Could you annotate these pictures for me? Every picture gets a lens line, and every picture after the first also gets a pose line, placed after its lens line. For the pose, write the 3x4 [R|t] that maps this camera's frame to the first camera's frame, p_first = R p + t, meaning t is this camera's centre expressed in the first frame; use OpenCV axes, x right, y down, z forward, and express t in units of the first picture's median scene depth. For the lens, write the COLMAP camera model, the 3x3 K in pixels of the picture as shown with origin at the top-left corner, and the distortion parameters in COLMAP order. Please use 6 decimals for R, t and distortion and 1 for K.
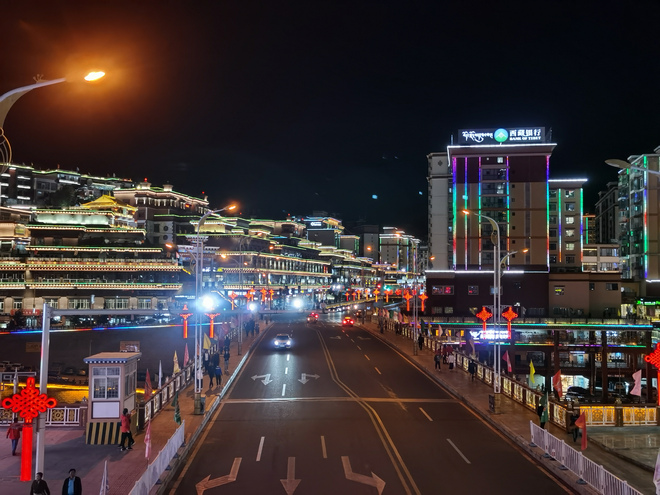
lens RADIAL K [[753.0, 0, 330.0], [0, 753.0, 247.5], [0, 0, 1]] dist [-0.017163, 0.232921]
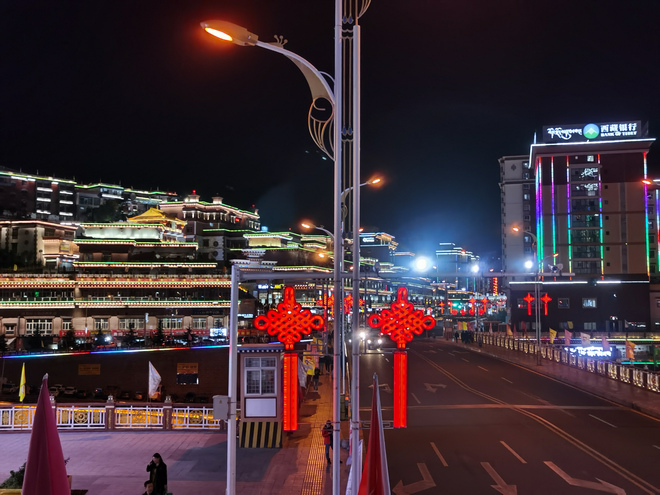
lens RADIAL K [[807.5, 0, 330.0], [0, 807.5, 247.5], [0, 0, 1]] dist [-0.062552, 0.411267]
pose [[0.998714, -0.015216, -0.048367, -0.037803], [0.013794, 0.999467, -0.029600, 0.013701], [0.048792, 0.028895, 0.998391, 0.018891]]
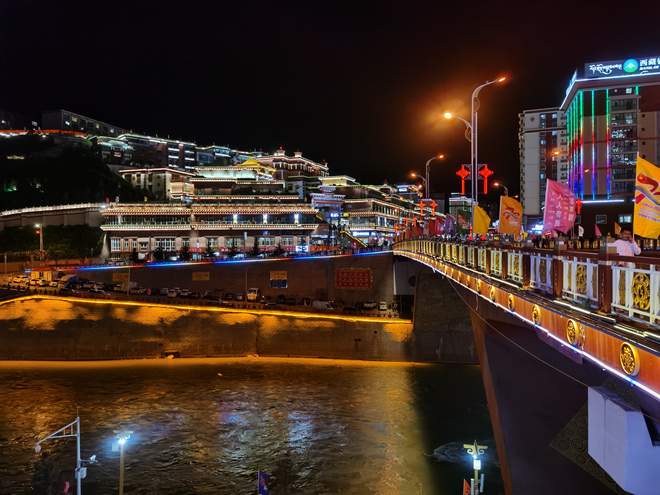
lens RADIAL K [[486.0, 0, 317.2], [0, 486.0, 247.6], [0, 0, 1]] dist [0.041816, -0.052700]
pose [[0.989613, -0.016112, -0.142852, -0.090935], [0.023088, 0.998613, 0.047309, 0.049565], [0.141892, -0.050116, 0.988613, 0.251655]]
